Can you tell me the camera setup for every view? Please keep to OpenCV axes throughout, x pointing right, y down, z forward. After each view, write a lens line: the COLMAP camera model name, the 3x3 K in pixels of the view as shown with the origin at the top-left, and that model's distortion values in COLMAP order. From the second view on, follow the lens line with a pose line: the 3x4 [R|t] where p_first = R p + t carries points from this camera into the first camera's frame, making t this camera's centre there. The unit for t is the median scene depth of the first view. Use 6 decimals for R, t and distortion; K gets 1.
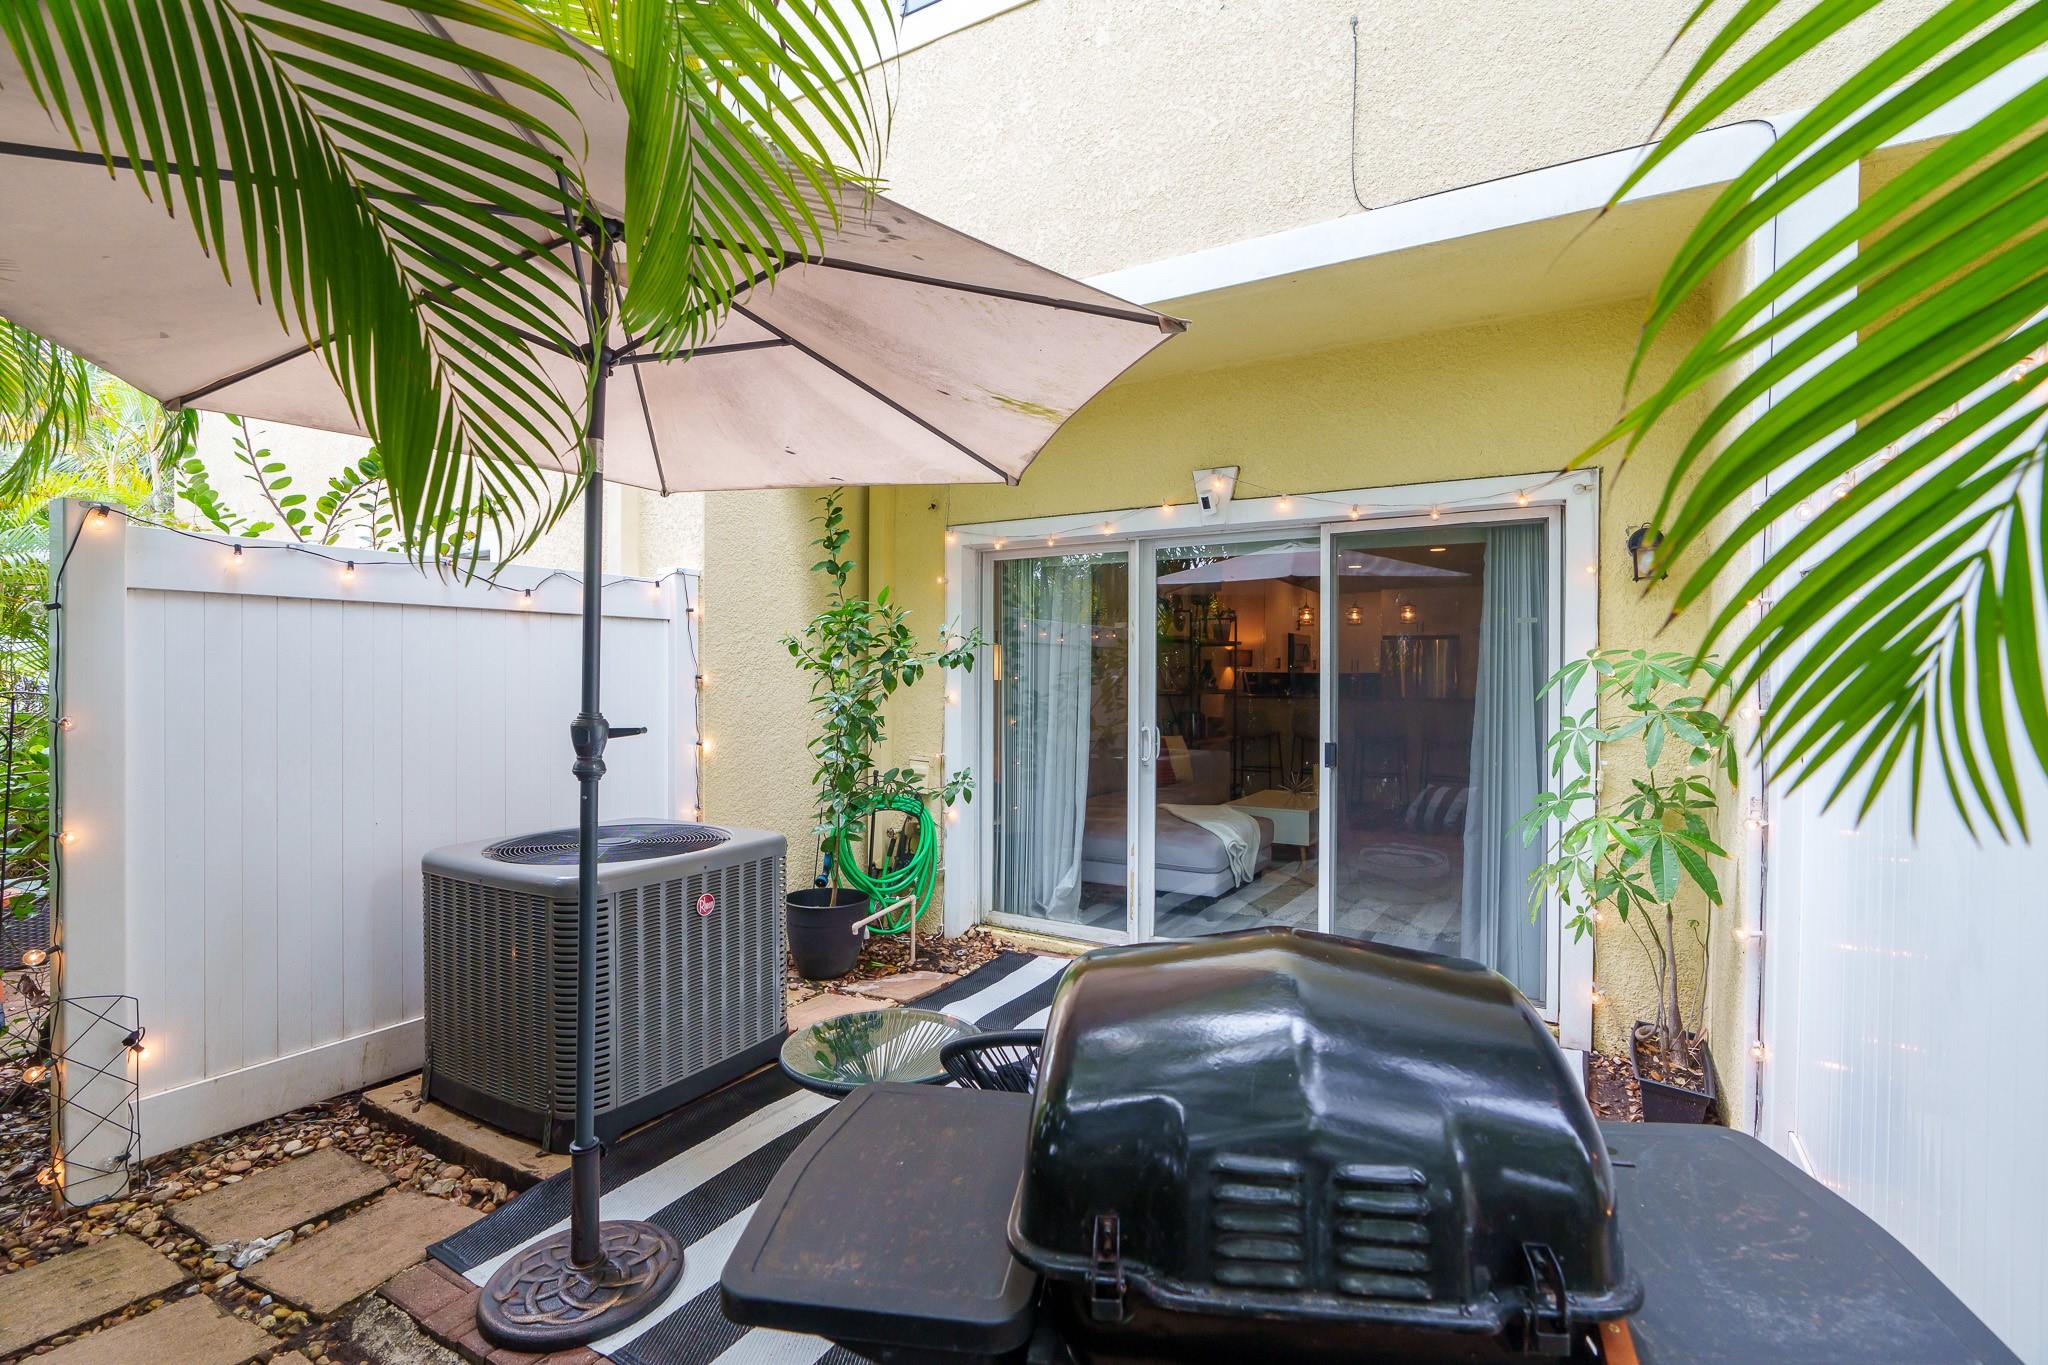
lens RADIAL K [[948.4, 0, 1056.3], [0, 948.4, 677.3], [0, 0, 1]] dist [-0.001684, 0.000004]
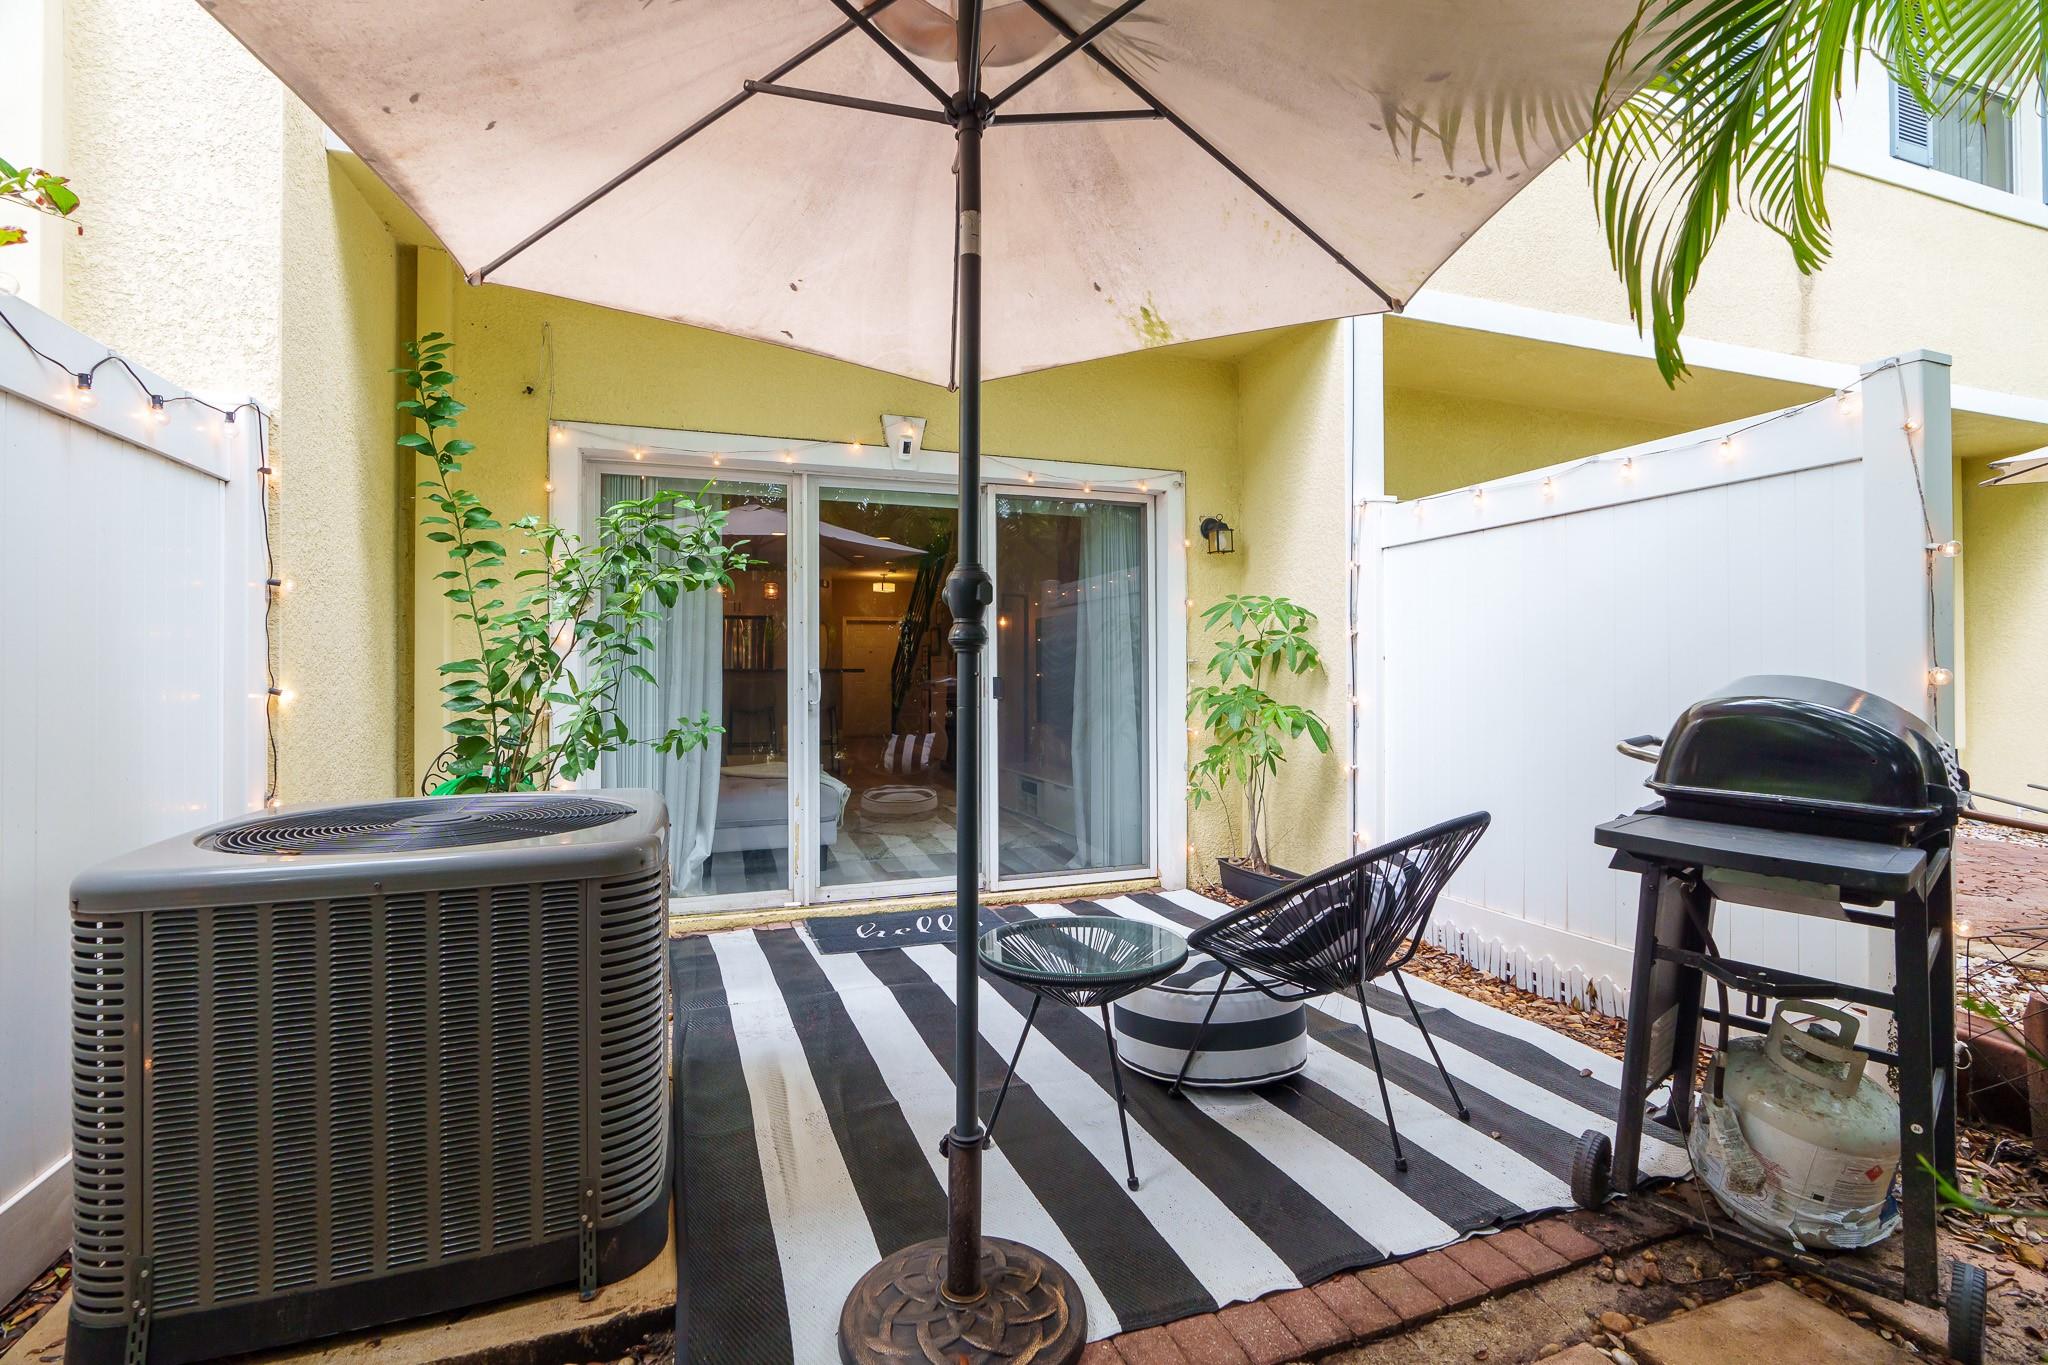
lens RADIAL K [[934.9, 0, 1017.9], [0, 934.9, 670.0], [0, 0, 1]] dist [0.000663, 0.000311]
pose [[0.637814, -0.002828, 0.770185, -0.519877], [0.012685, 0.999896, -0.006834, 0.063863], [-0.770086, 0.014129, 0.637784, 0.242023]]
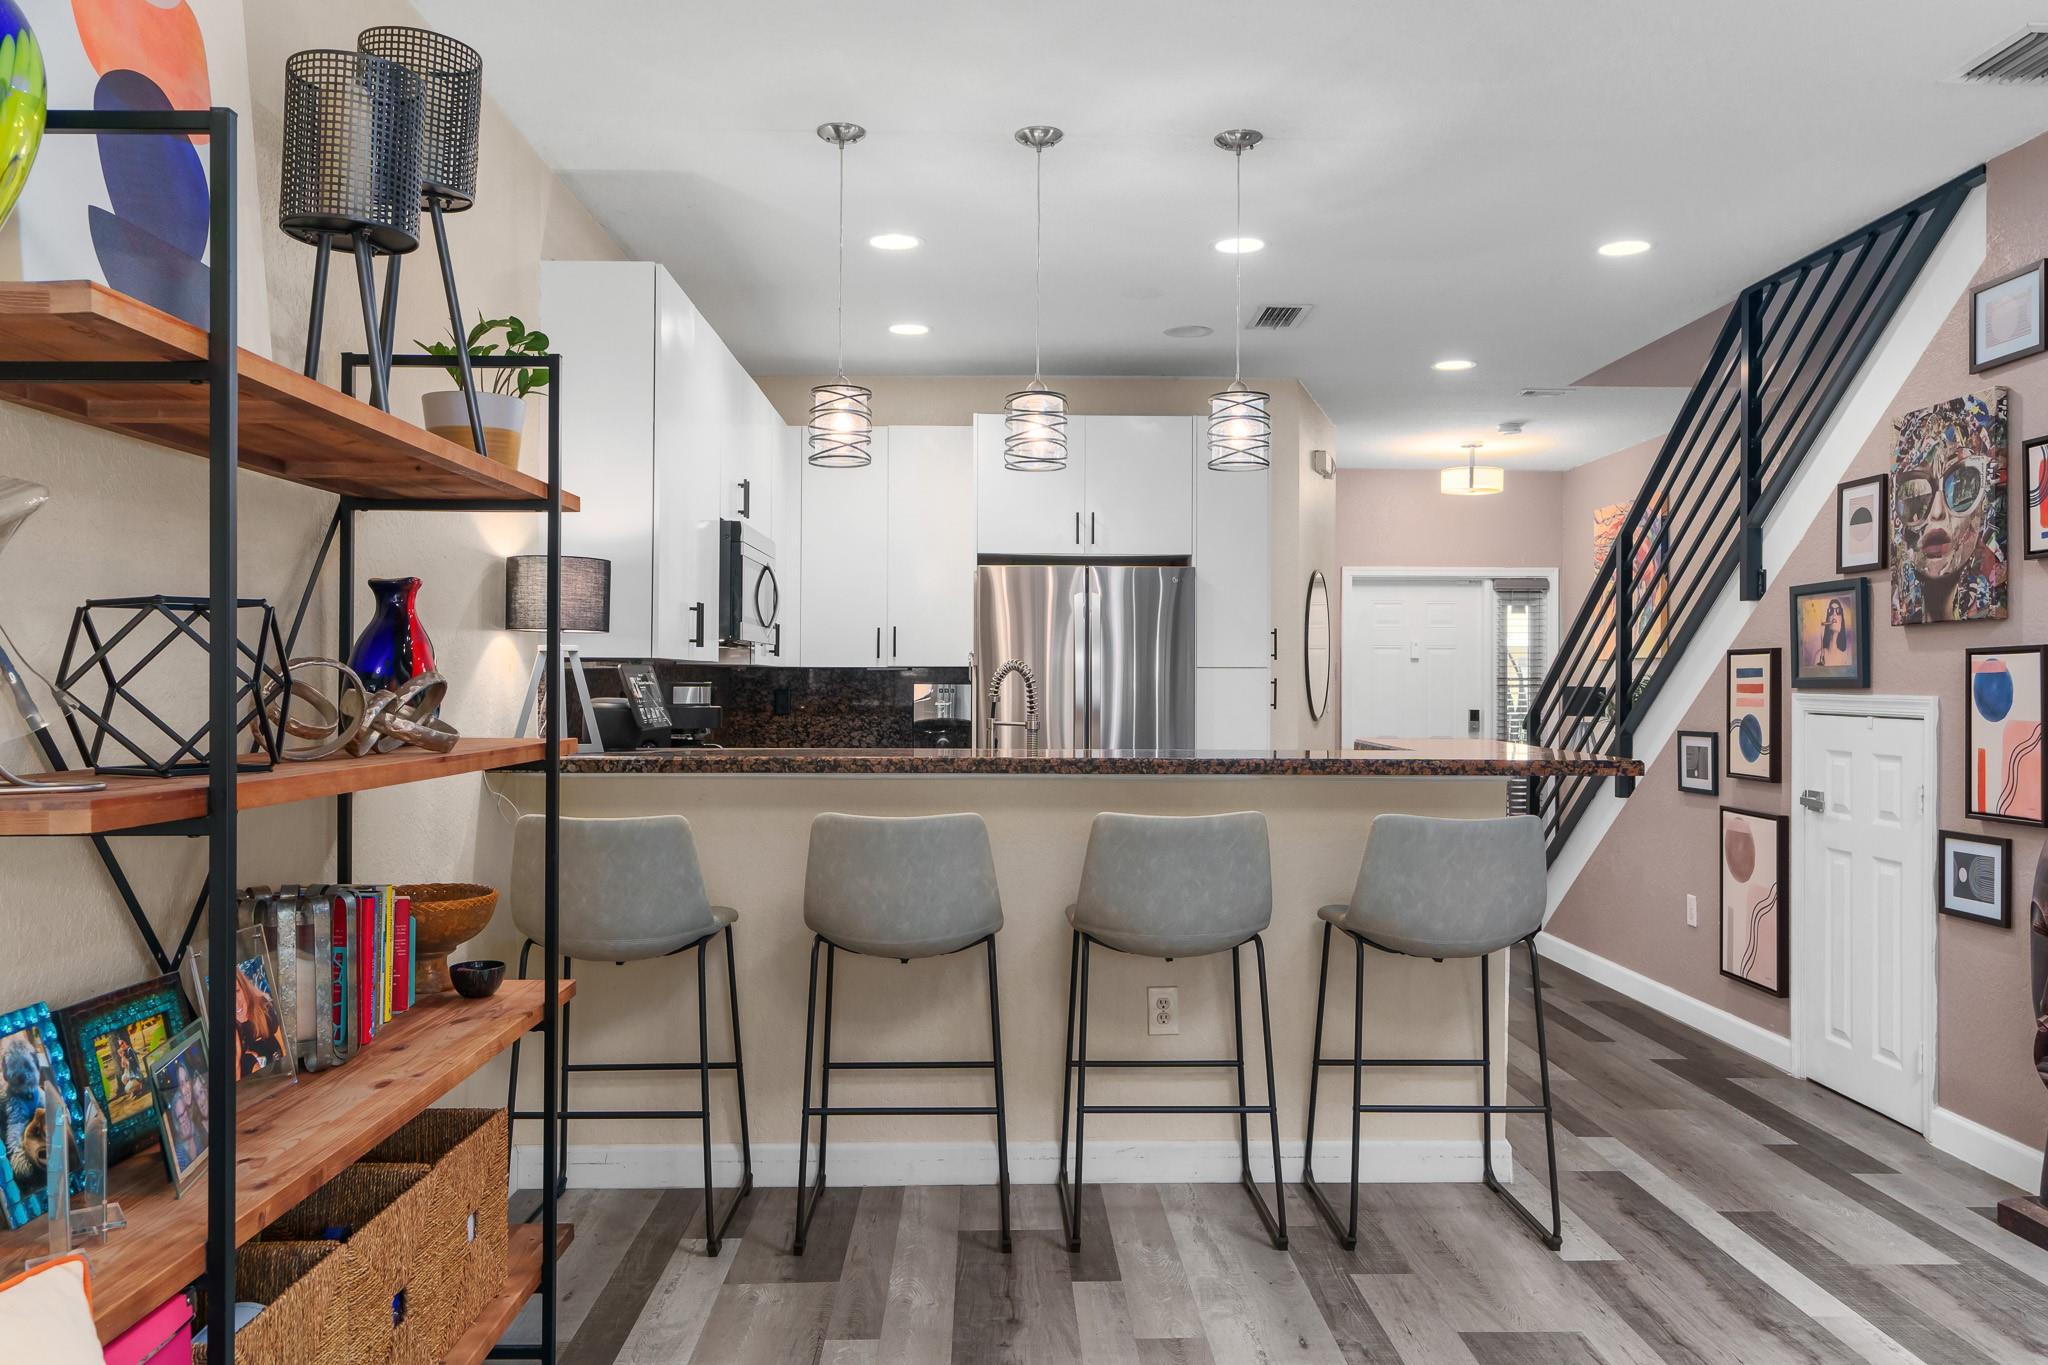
lens RADIAL K [[1476.4, 0, 1024.0], [0, 1476.4, 682.5], [0, 0, 1]] dist [0.007209, 0.003311]
pose [[0.842257, -0.001473, 0.539074, 0.218640], [0.005767, 0.999964, -0.006277, 0.006318], [-0.539045, 0.008396, 0.842235, 1.404559]]
